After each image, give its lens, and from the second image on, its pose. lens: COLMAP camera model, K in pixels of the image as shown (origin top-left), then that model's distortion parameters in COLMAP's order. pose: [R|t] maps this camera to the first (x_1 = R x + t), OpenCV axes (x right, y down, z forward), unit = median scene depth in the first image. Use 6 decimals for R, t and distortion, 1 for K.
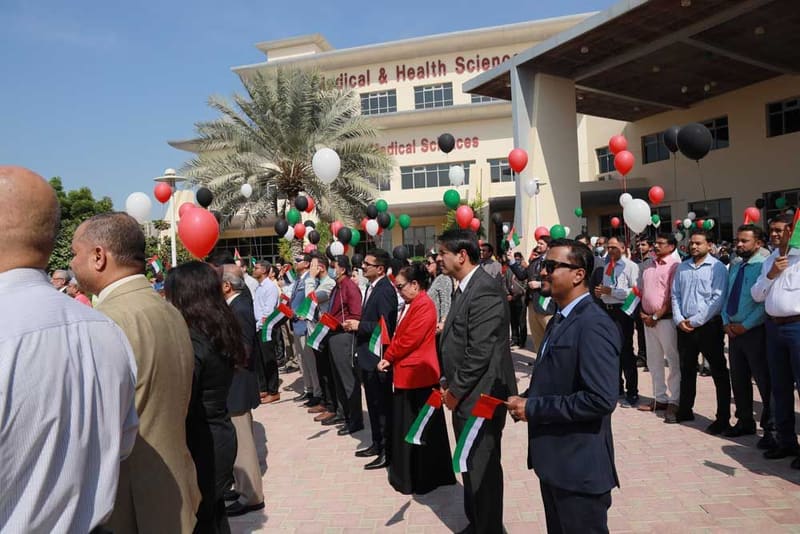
lens RADIAL K [[546.2, 0, 400.0], [0, 546.2, 267.0], [0, 0, 1]] dist [-0.103379, 0.073501]
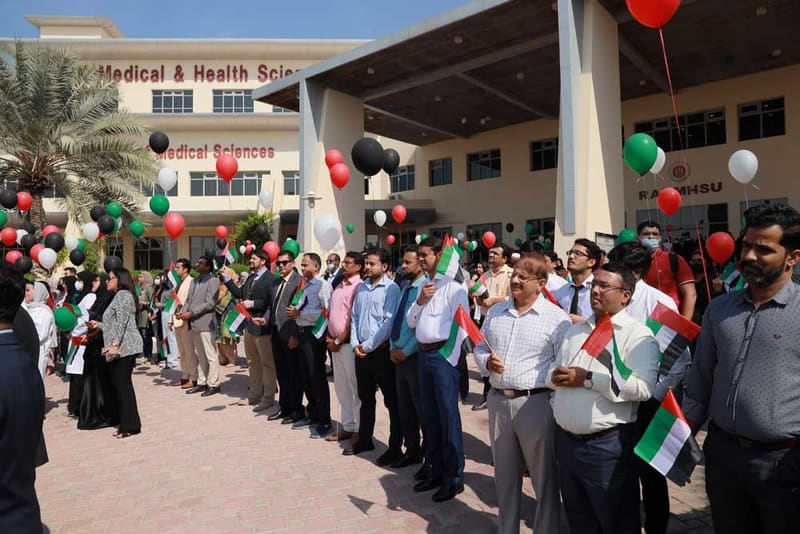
lens RADIAL K [[545.2, 0, 400.0], [0, 545.2, 267.0], [0, 0, 1]] dist [-0.098190, 0.065912]
pose [[0.939944, 0.029745, 0.340031, 0.044960], [-0.021460, 0.999375, -0.028099, -0.002080], [-0.340654, 0.019115, 0.939994, 0.011763]]
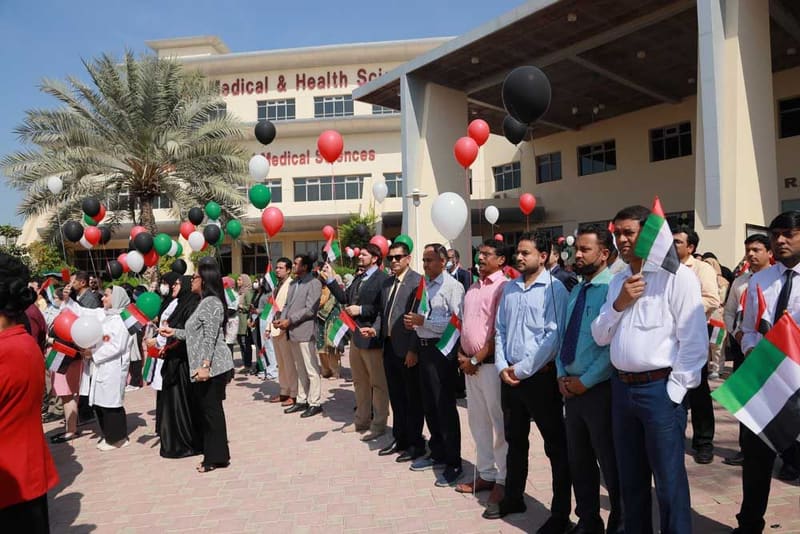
lens RADIAL K [[546.2, 0, 400.0], [0, 546.2, 267.0], [0, 0, 1]] dist [-0.103379, 0.073501]
pose [[0.986447, 0.018884, 0.162990, 0.047327], [-0.013787, 0.999382, -0.032348, -0.000504], [-0.163500, 0.029662, 0.986097, 0.057257]]
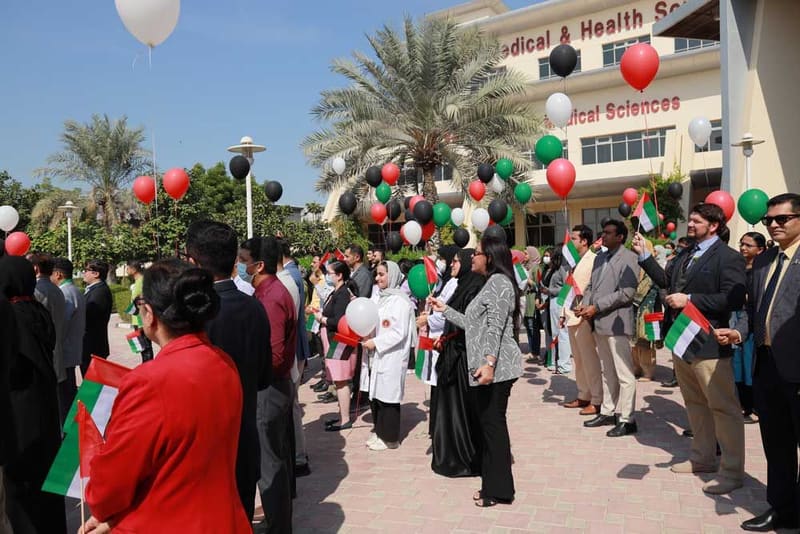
lens RADIAL K [[567.8, 0, 400.0], [0, 567.8, 267.0], [0, 0, 1]] dist [-0.089863, 0.080770]
pose [[0.943671, 0.021735, -0.330171, 0.040252], [-0.013647, 0.999548, 0.026796, -0.001614], [0.330604, -0.020780, 0.943541, 0.097968]]
